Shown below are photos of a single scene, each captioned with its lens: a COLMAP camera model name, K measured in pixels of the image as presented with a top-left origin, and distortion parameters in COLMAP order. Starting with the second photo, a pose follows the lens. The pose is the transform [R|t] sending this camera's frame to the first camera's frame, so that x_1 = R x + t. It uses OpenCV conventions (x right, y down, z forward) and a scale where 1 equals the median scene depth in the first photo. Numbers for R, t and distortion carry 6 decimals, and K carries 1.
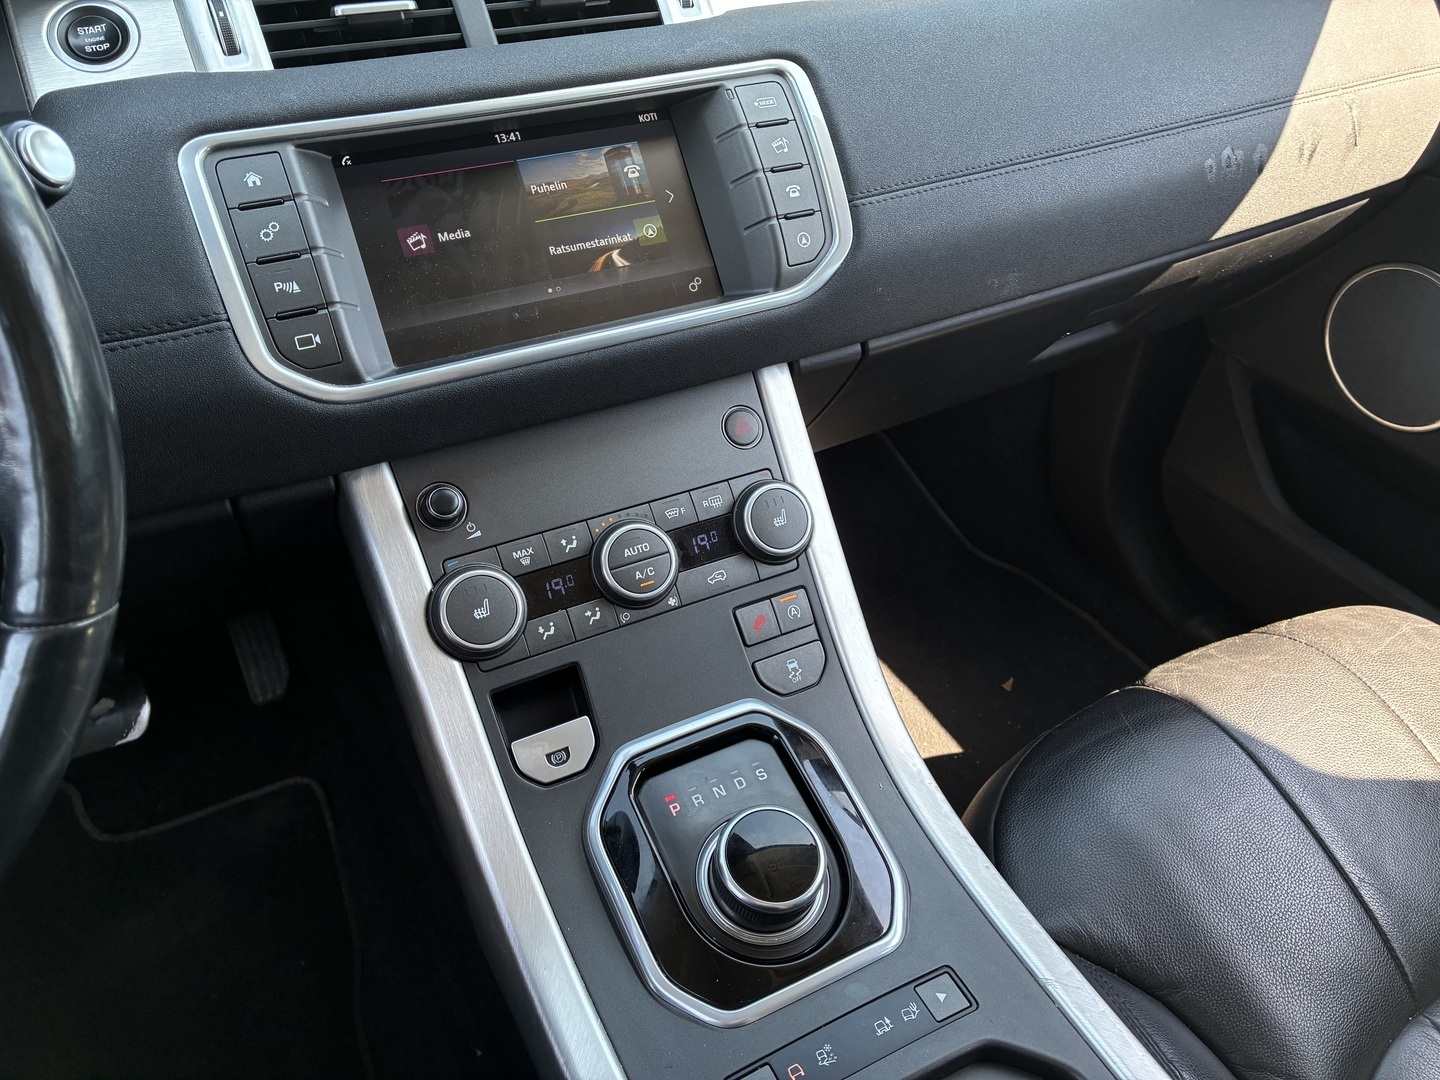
lens RADIAL K [[1047.1, 0, 720.0], [0, 1047.1, 540.0], [0, 0, 1]] dist [0.076950, -0.152165]
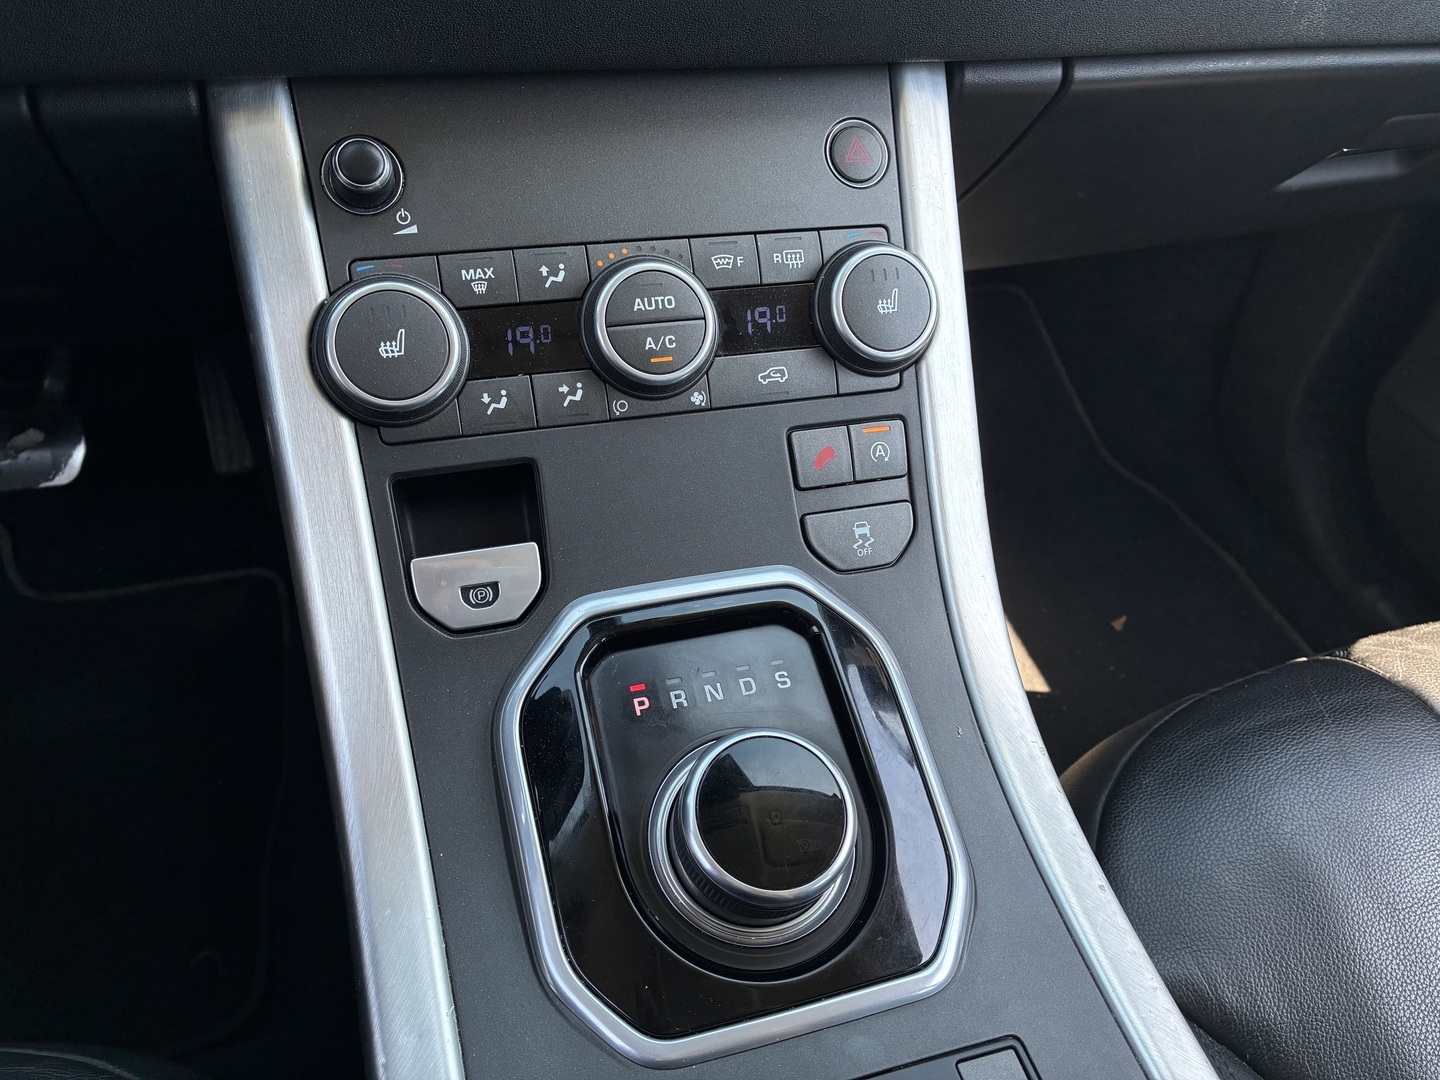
lens RADIAL K [[1047.1, 0, 720.0], [0, 1047.1, 540.0], [0, 0, 1]] dist [0.076950, -0.152165]
pose [[0.980062, 0.186169, -0.069419, 0.029908], [-0.177123, 0.976930, 0.119315, 0.065828], [0.090031, -0.104641, 0.990427, 0.353882]]
